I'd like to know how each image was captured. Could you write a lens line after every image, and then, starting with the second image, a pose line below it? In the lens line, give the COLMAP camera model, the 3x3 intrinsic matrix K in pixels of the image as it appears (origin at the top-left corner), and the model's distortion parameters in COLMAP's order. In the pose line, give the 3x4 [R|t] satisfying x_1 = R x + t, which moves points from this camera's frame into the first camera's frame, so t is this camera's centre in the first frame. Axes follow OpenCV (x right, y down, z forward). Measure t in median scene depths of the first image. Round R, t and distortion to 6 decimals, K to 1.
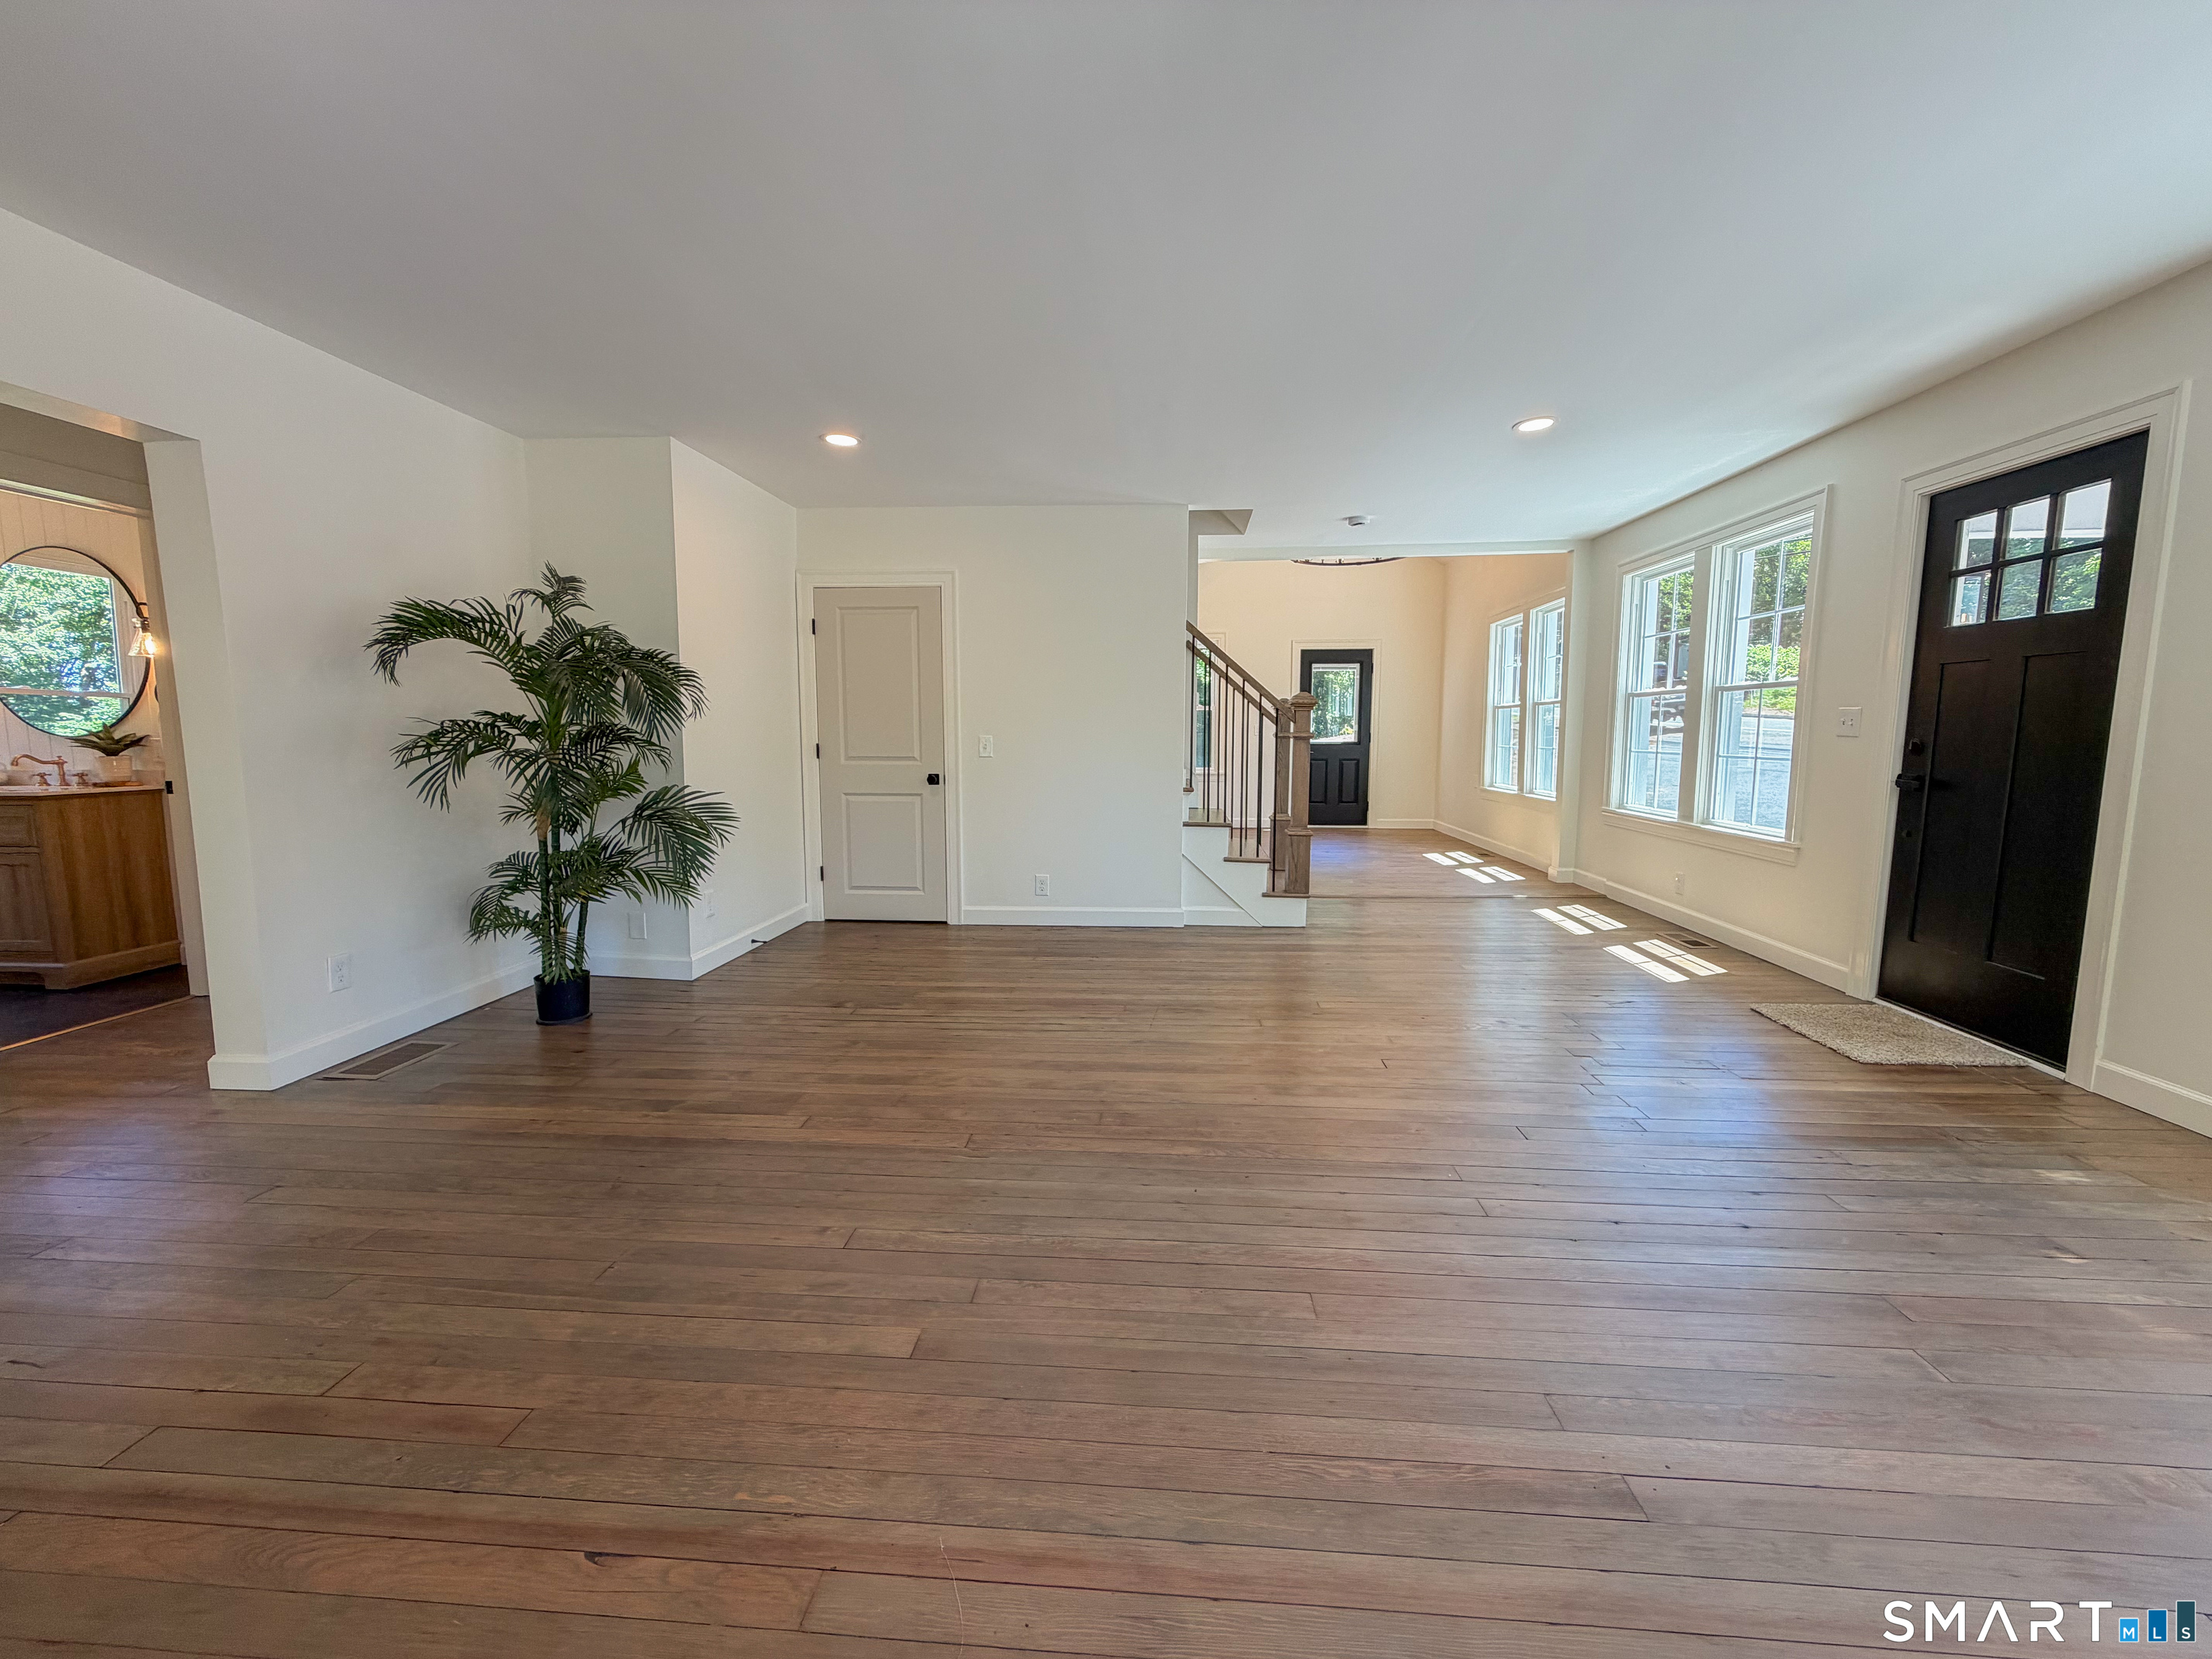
lens RADIAL K [[886.8, 0, 1100.4], [0, 886.8, 820.1], [0, 0, 1]] dist [-0.000511, 0.000406]
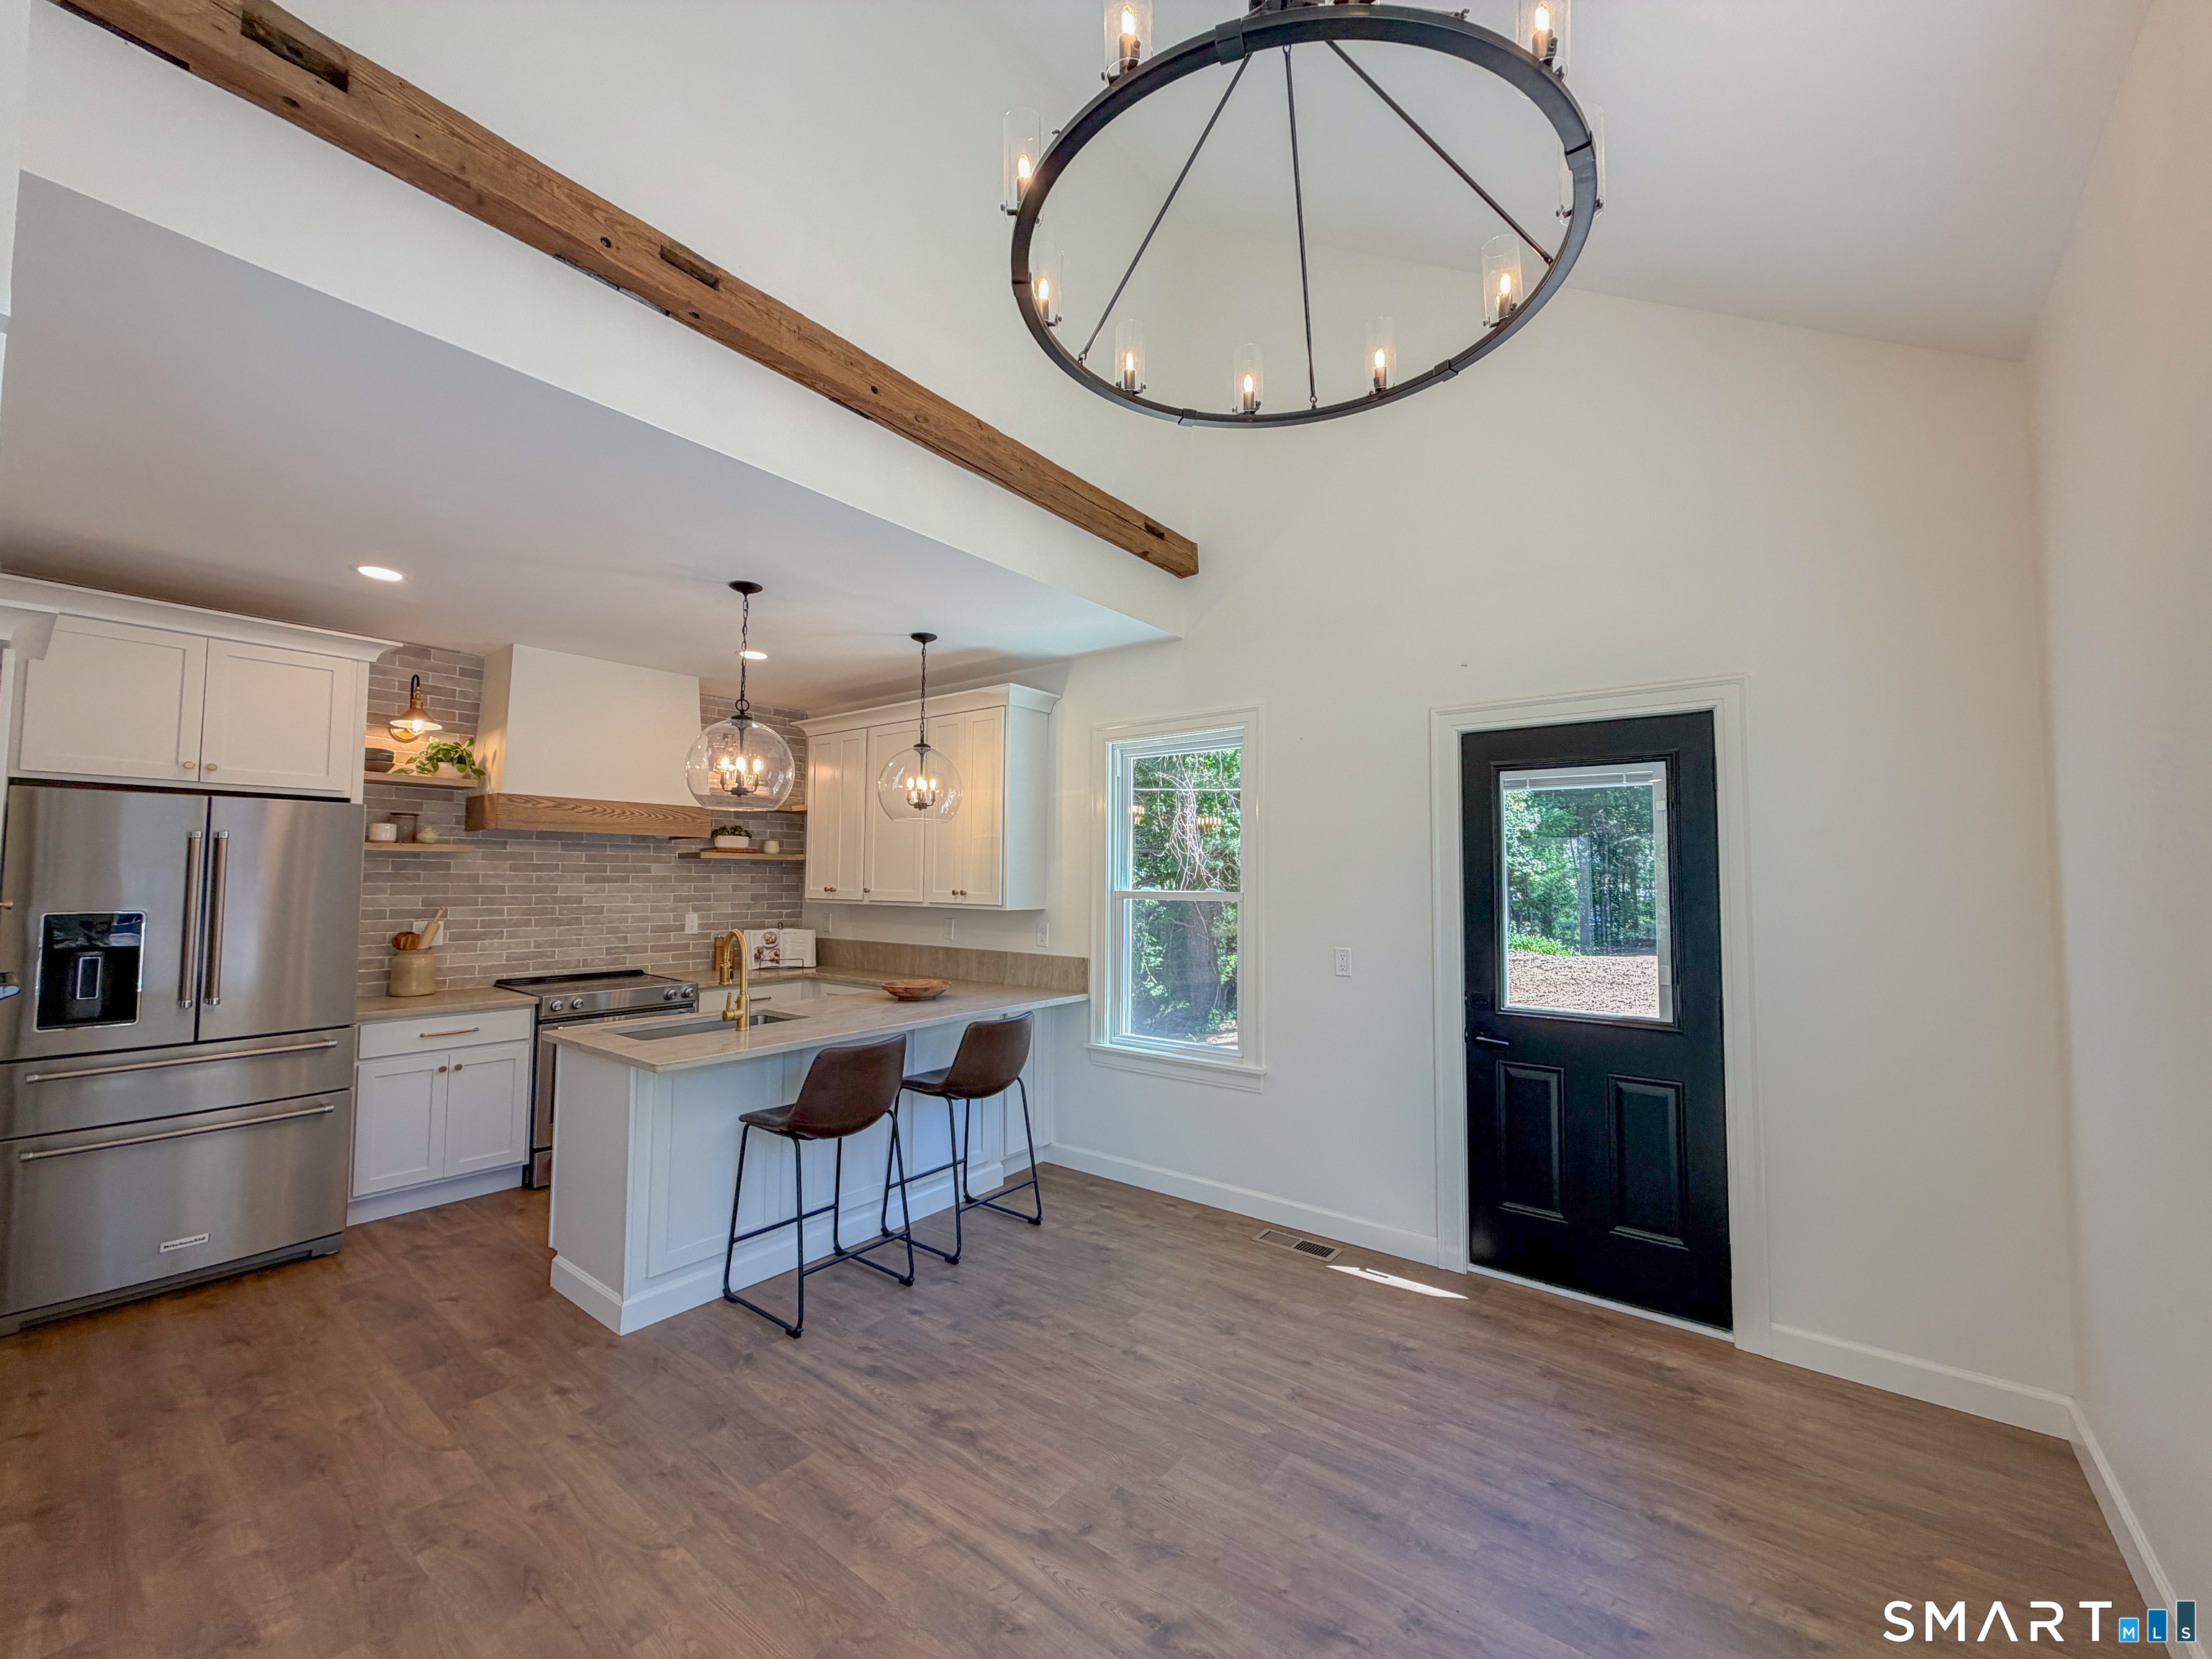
lens RADIAL K [[886.8, 0, 1103.8], [0, 886.8, 828.4], [0, 0, 1]] dist [-0.000511, 0.000406]
pose [[0.828974, -0.022436, -0.558836, 0.301069], [-0.069096, 0.987432, -0.142139, -0.097737], [0.555002, 0.156443, 0.817006, 0.650562]]
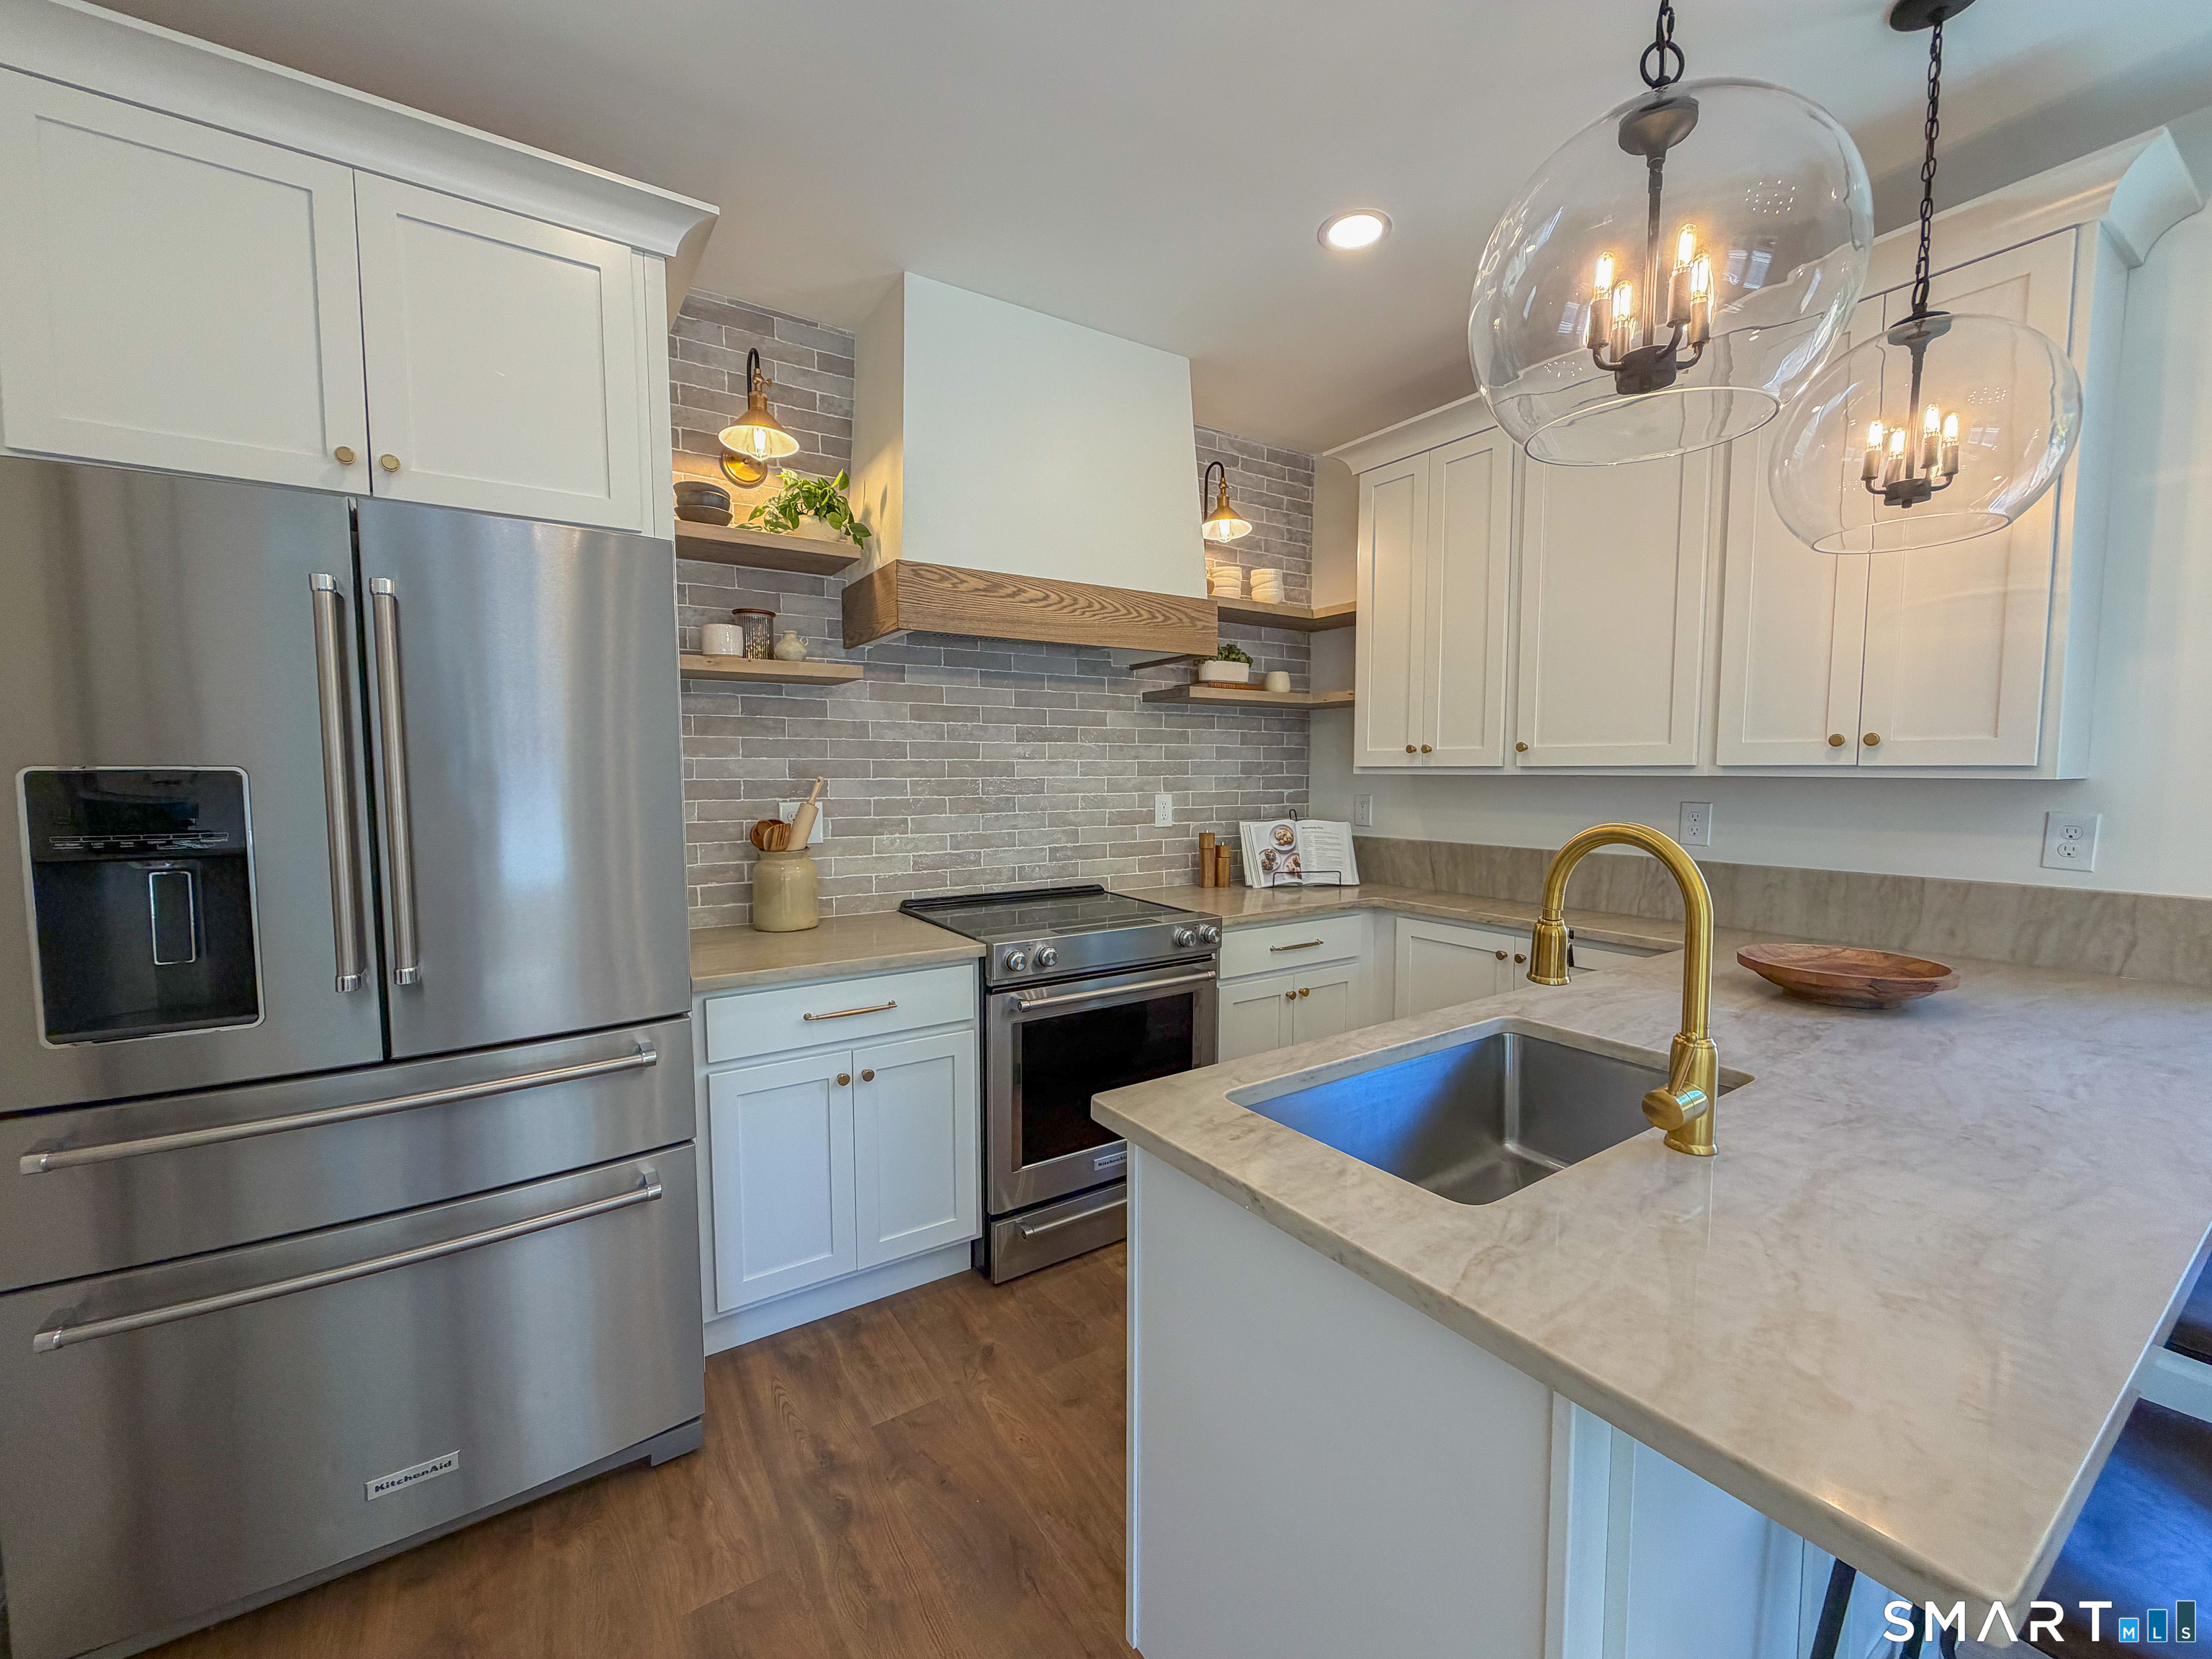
lens RADIAL K [[886.8, 0, 1087.8], [0, 886.8, 827.9], [0, 0, 1]] dist [-0.000511, 0.000406]
pose [[0.604516, 0.054673, -0.794715, 0.042097], [-0.084936, 0.996379, 0.003939, -0.092449], [0.792052, 0.065119, 0.606970, 0.737961]]
